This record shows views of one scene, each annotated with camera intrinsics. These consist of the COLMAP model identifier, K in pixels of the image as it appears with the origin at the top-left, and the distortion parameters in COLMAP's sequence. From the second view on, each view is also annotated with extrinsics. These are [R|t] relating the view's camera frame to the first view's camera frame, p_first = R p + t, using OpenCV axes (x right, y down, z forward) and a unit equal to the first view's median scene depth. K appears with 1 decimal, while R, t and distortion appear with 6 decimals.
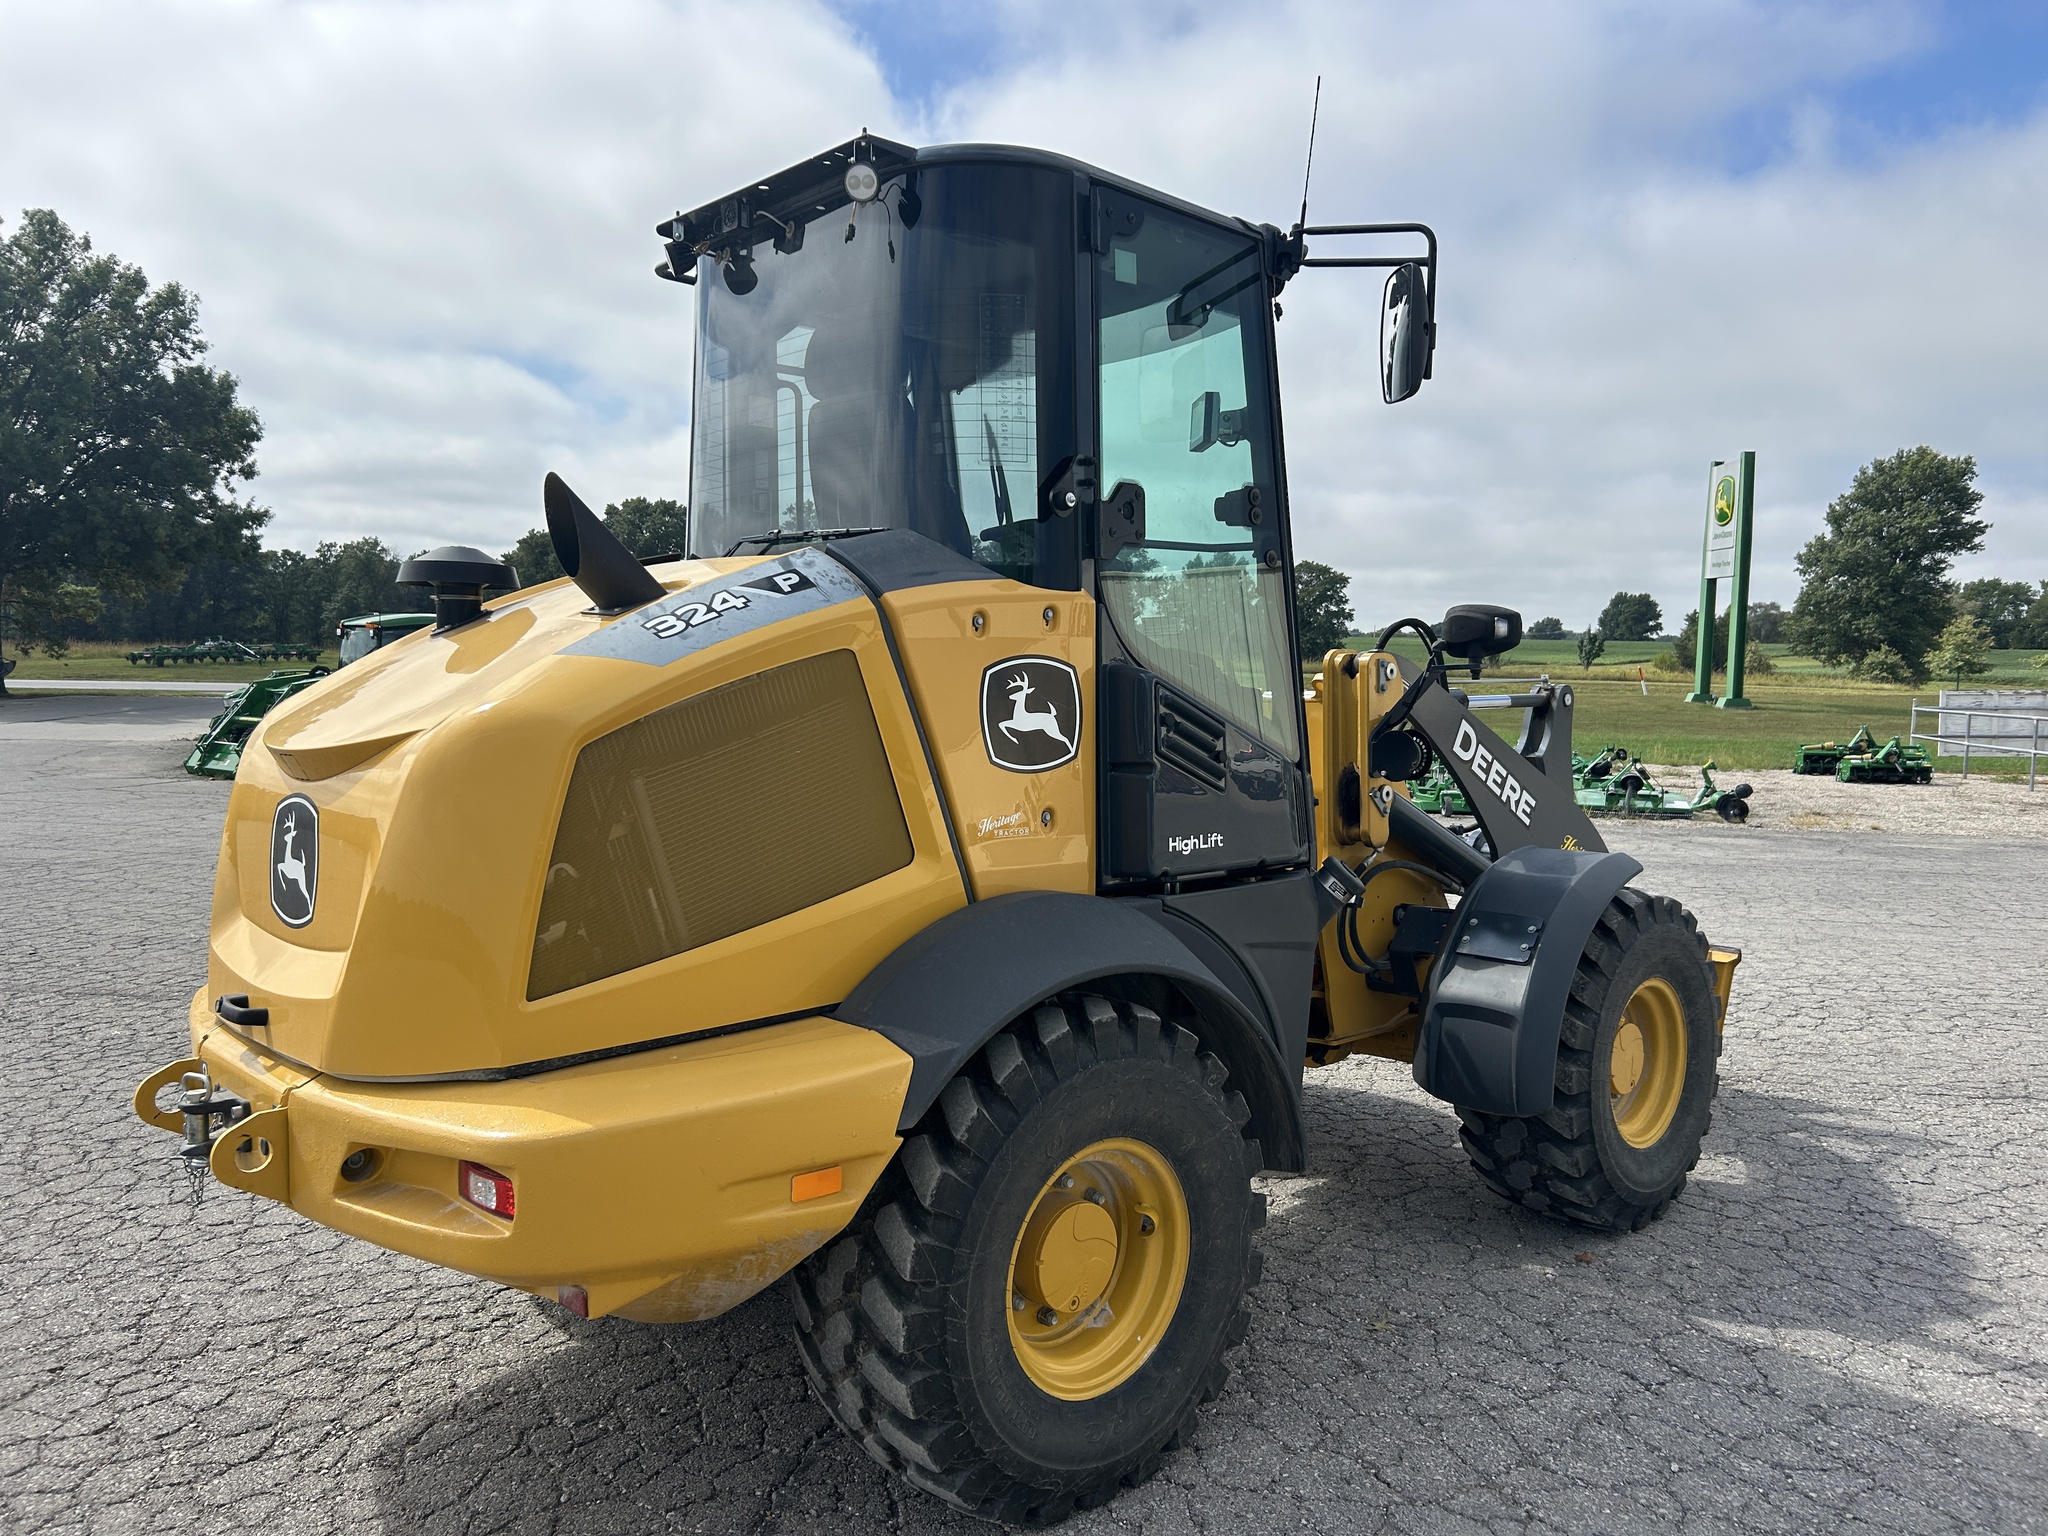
lens RADIAL K [[1563.9, 0, 1047.3], [0, 1563.9, 734.1], [0, 0, 1]] dist [0.069115, -0.100920]
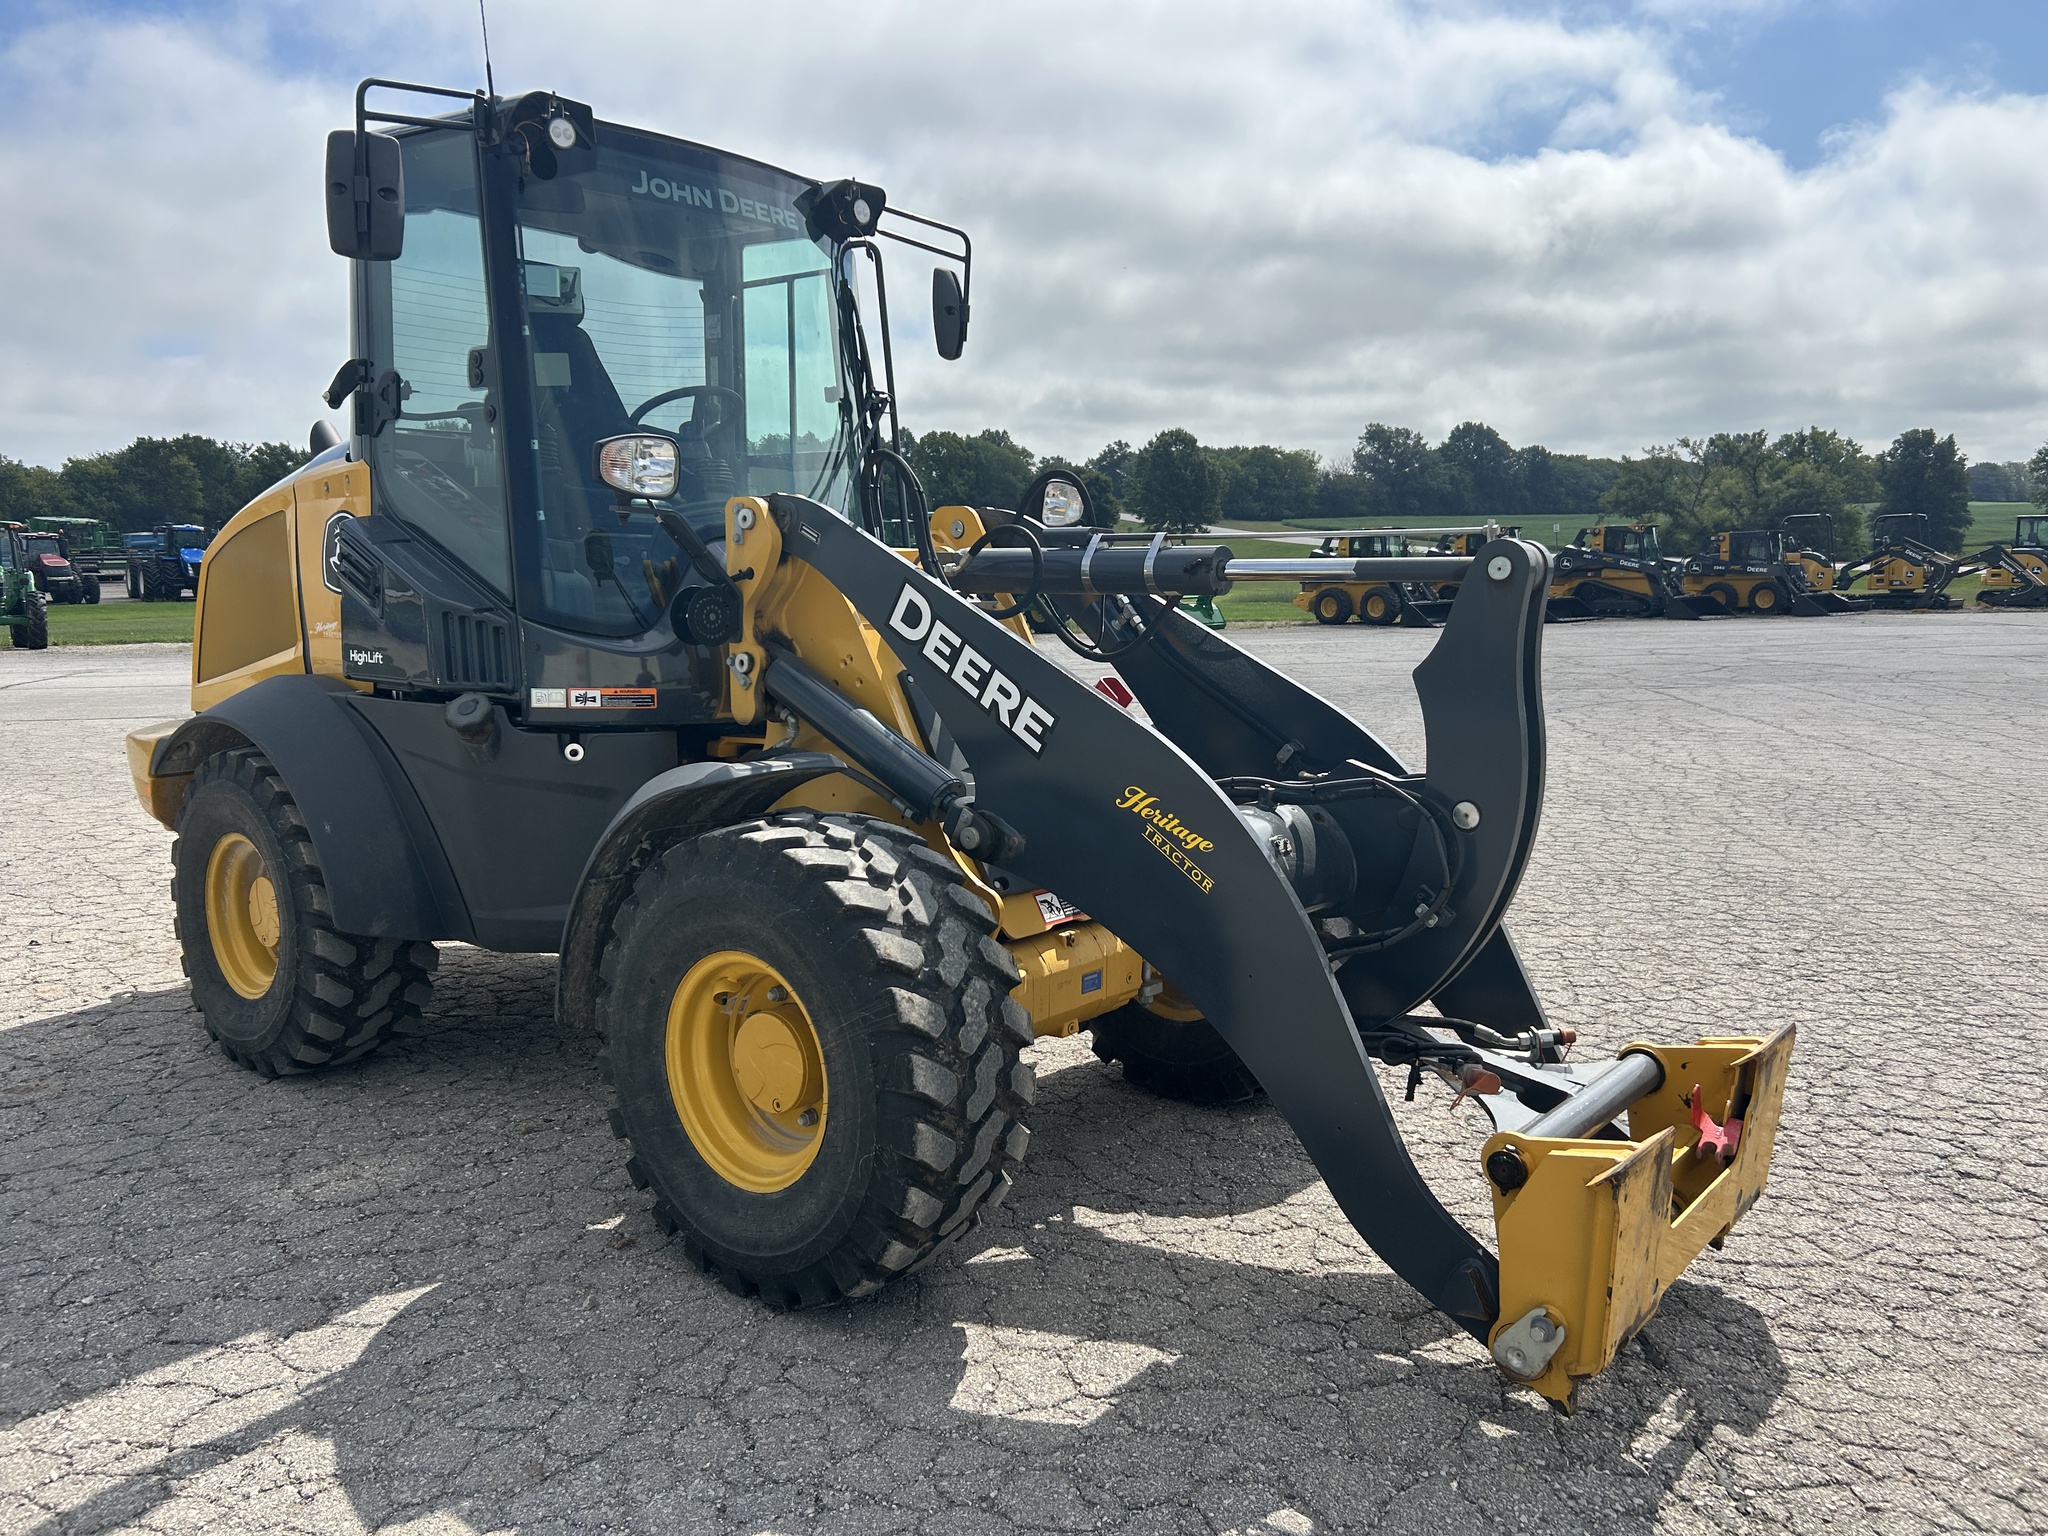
lens RADIAL K [[1563.9, 0, 1047.3], [0, 1563.9, 734.1], [0, 0, 1]] dist [0.069115, -0.100920]
pose [[0.118258, 0.106946, -0.987207, 0.142808], [-0.045180, 0.993733, 0.102241, -0.002476], [0.991955, 0.032512, 0.122349, 0.138787]]
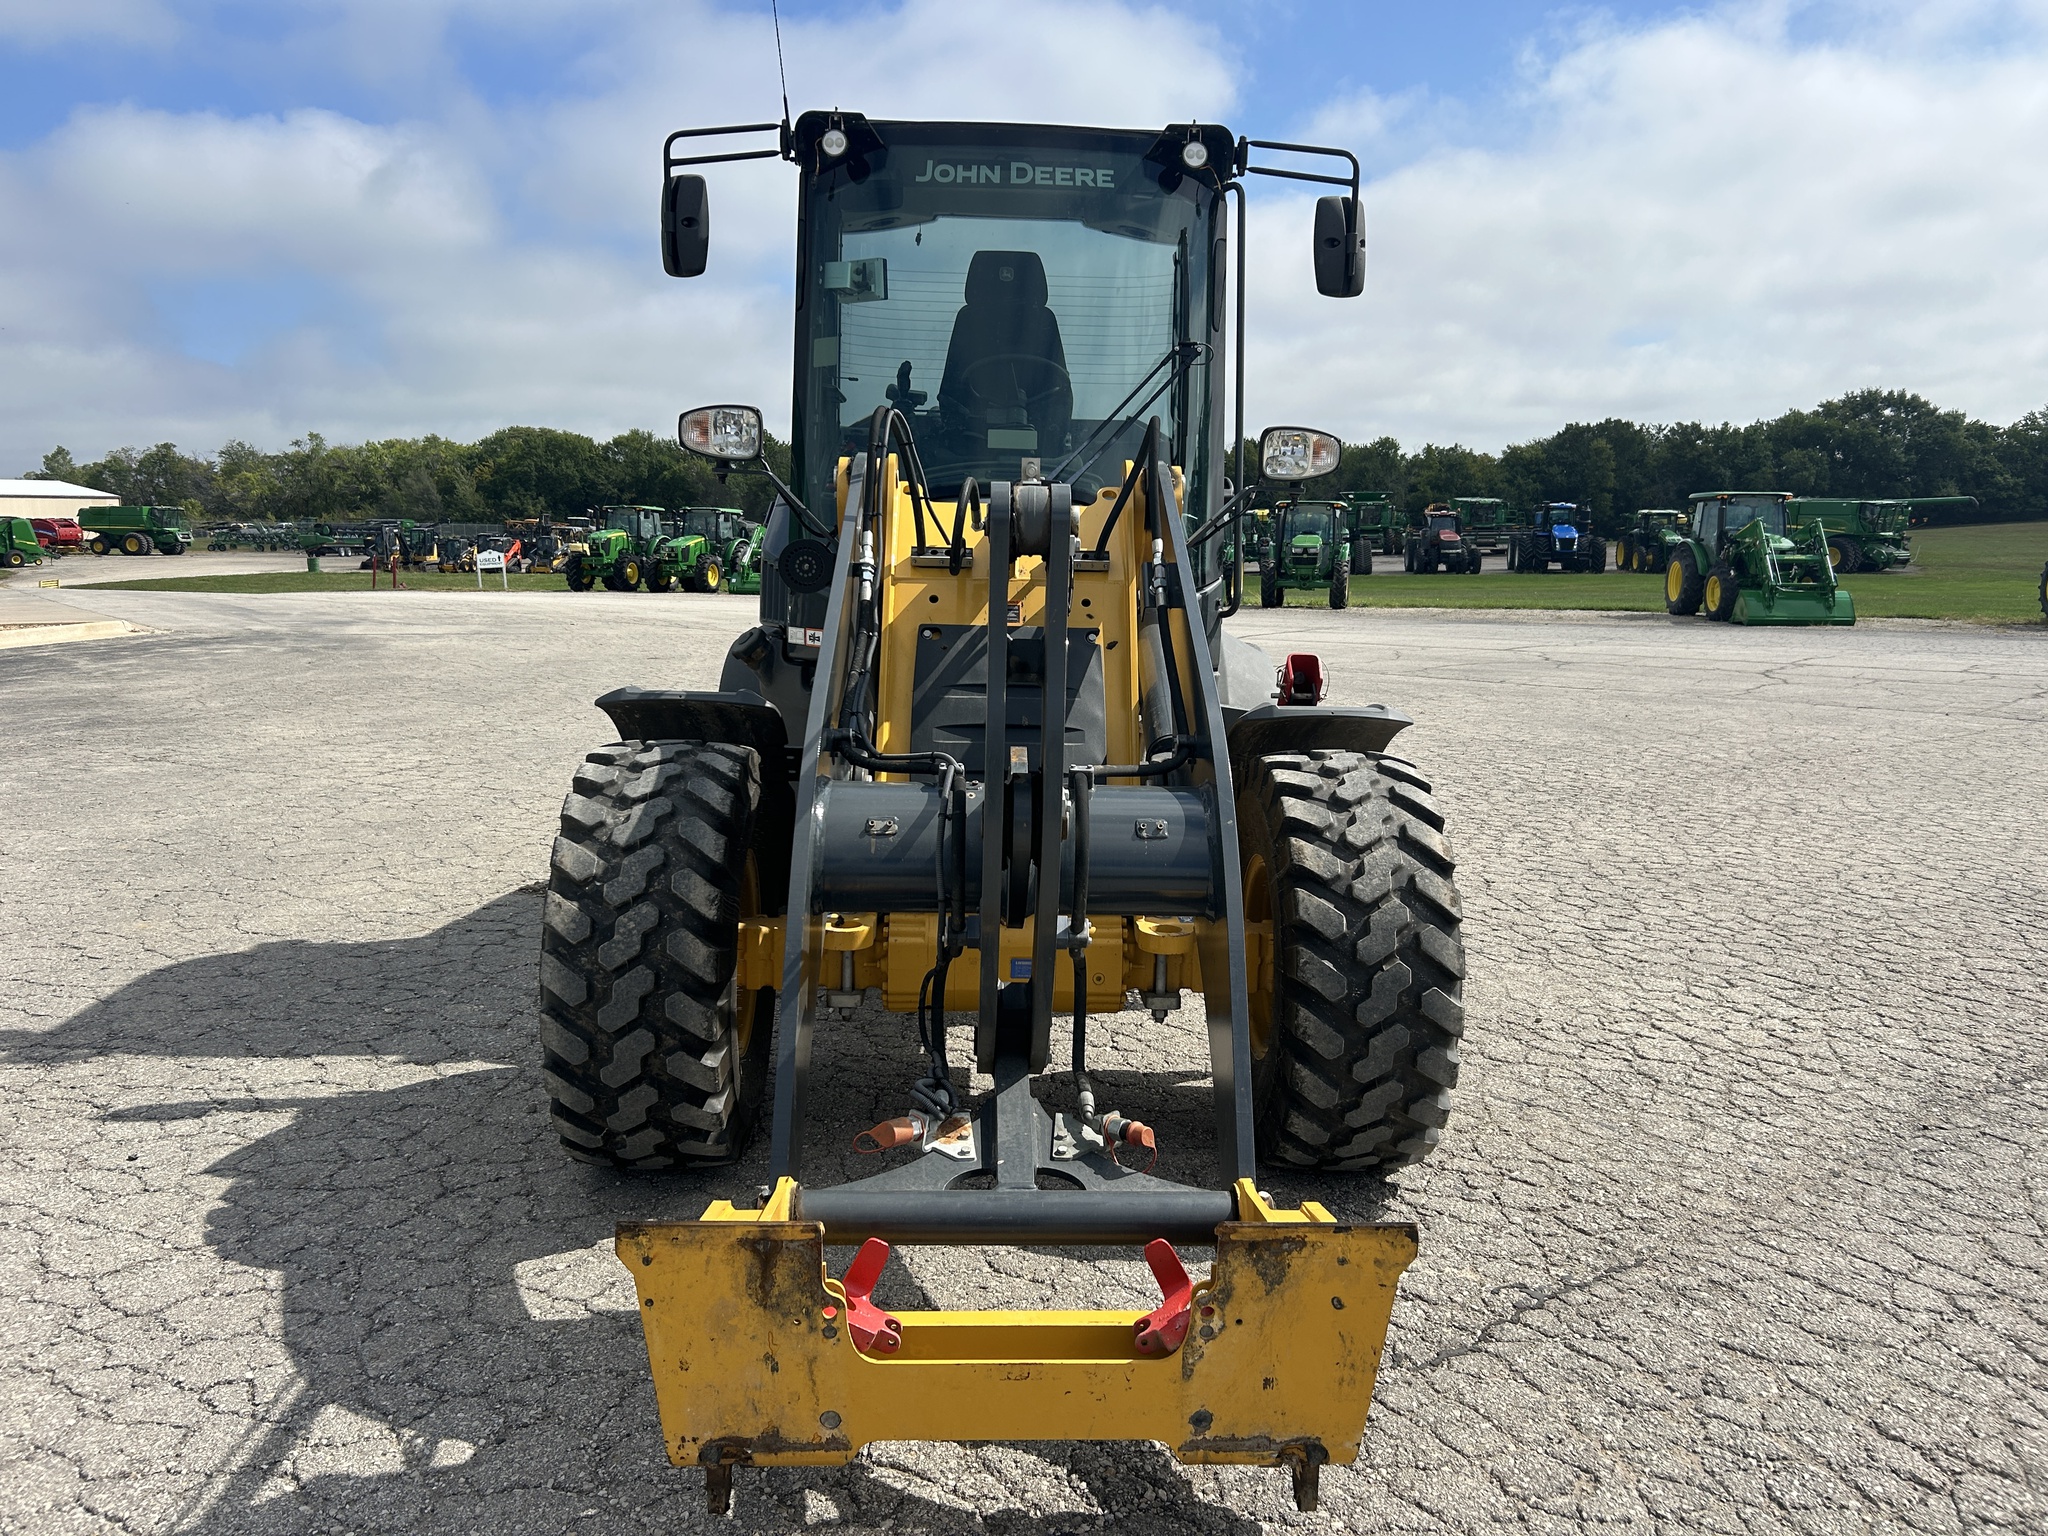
lens RADIAL K [[1563.9, 0, 1047.3], [0, 1563.9, 734.1], [0, 0, 1]] dist [0.069115, -0.100920]
pose [[-0.669195, 0.087883, -0.737871, 0.108934], [-0.041906, 0.986938, 0.155554, -0.005215], [0.741904, 0.135017, -0.656772, 0.224658]]
